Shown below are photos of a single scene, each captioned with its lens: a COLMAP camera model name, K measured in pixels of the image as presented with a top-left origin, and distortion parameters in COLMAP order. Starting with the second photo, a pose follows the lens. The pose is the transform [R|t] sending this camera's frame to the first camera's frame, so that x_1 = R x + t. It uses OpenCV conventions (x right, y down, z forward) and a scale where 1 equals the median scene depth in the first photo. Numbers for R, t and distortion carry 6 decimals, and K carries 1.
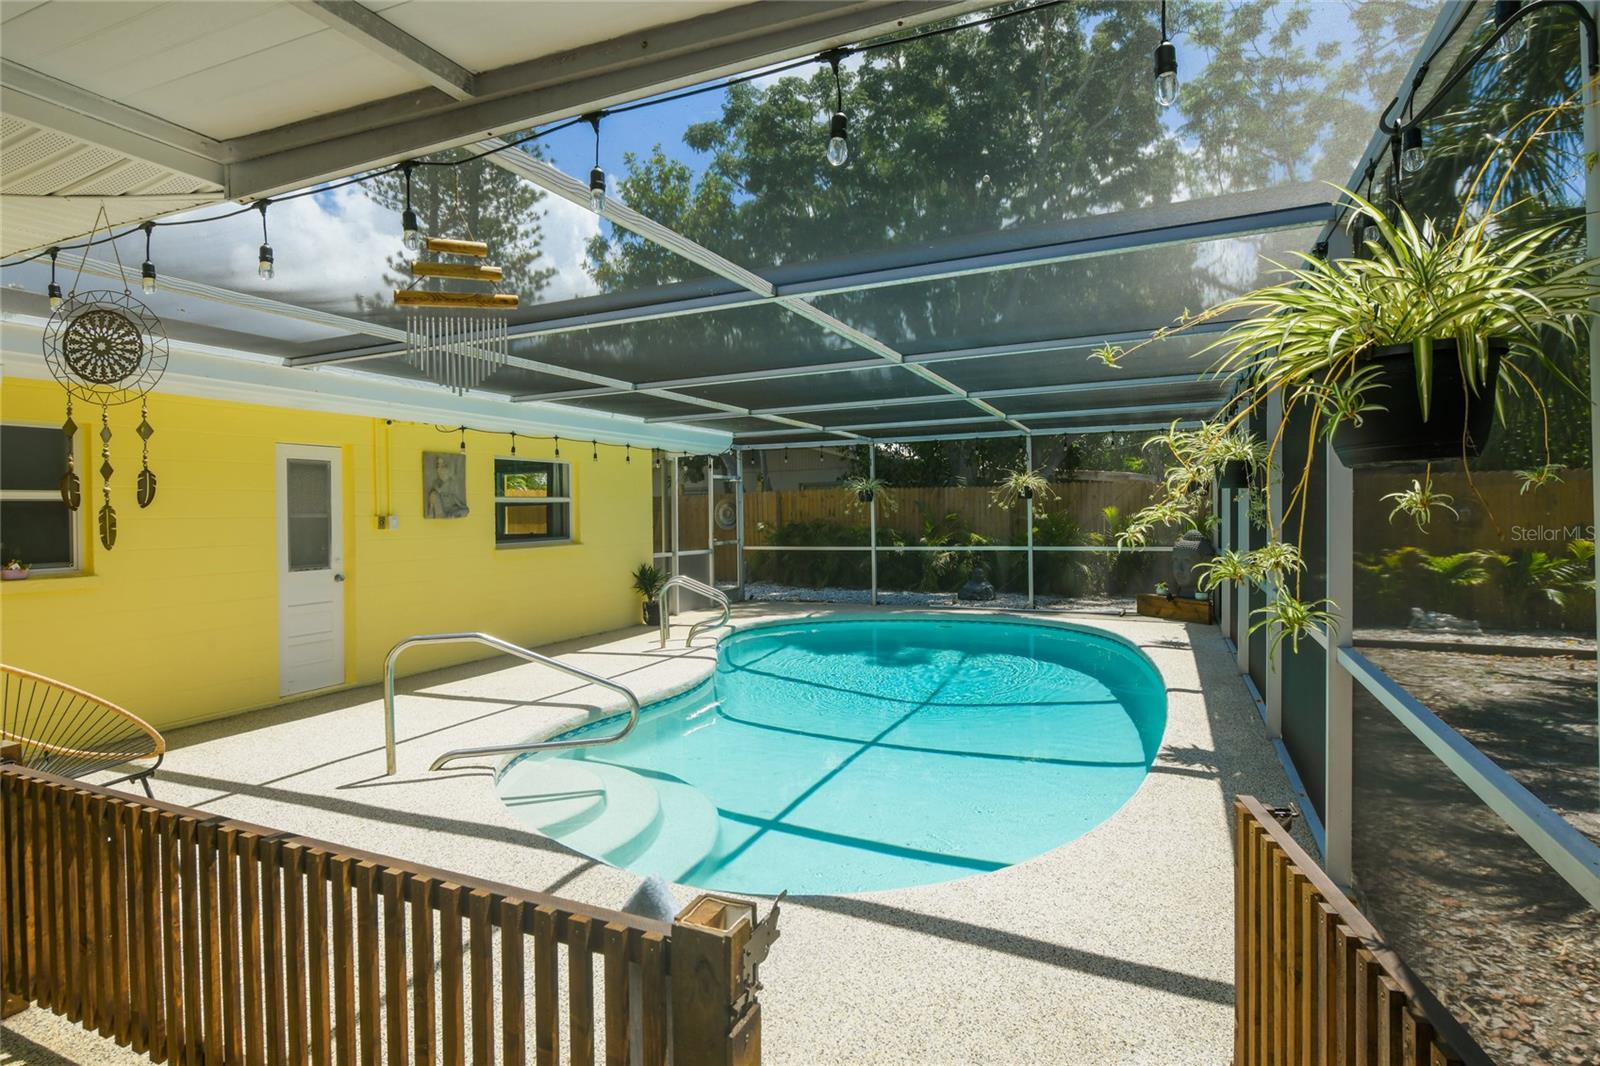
lens RADIAL K [[814.0, 0, 802.7], [0, 814.0, 529.8], [0, 0, 1]] dist [-0.001026, -0.000445]
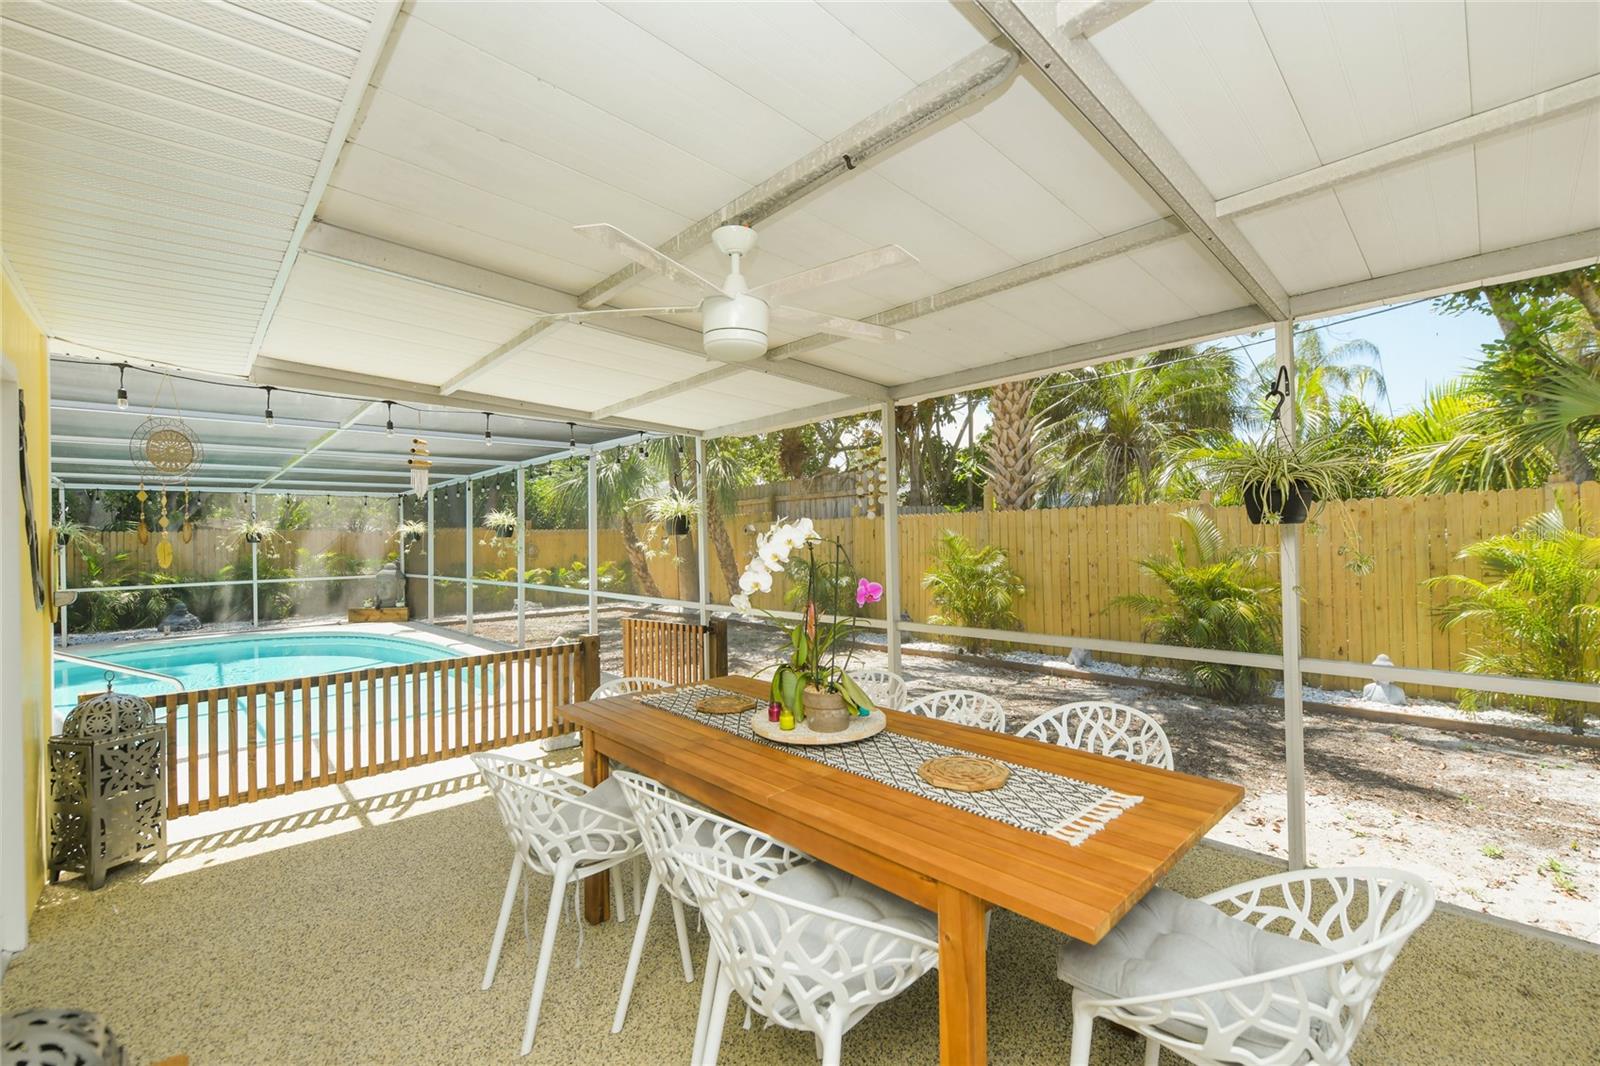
lens RADIAL K [[659.8, 0, 804.3], [0, 659.8, 548.2], [0, 0, 1]] dist [-0.015440, -0.000672]
pose [[0.390906, -0.010412, 0.920372, -0.345486], [0.030995, 0.999518, -0.001857, -0.001201], [-0.919908, 0.029253, 0.391041, -0.207868]]
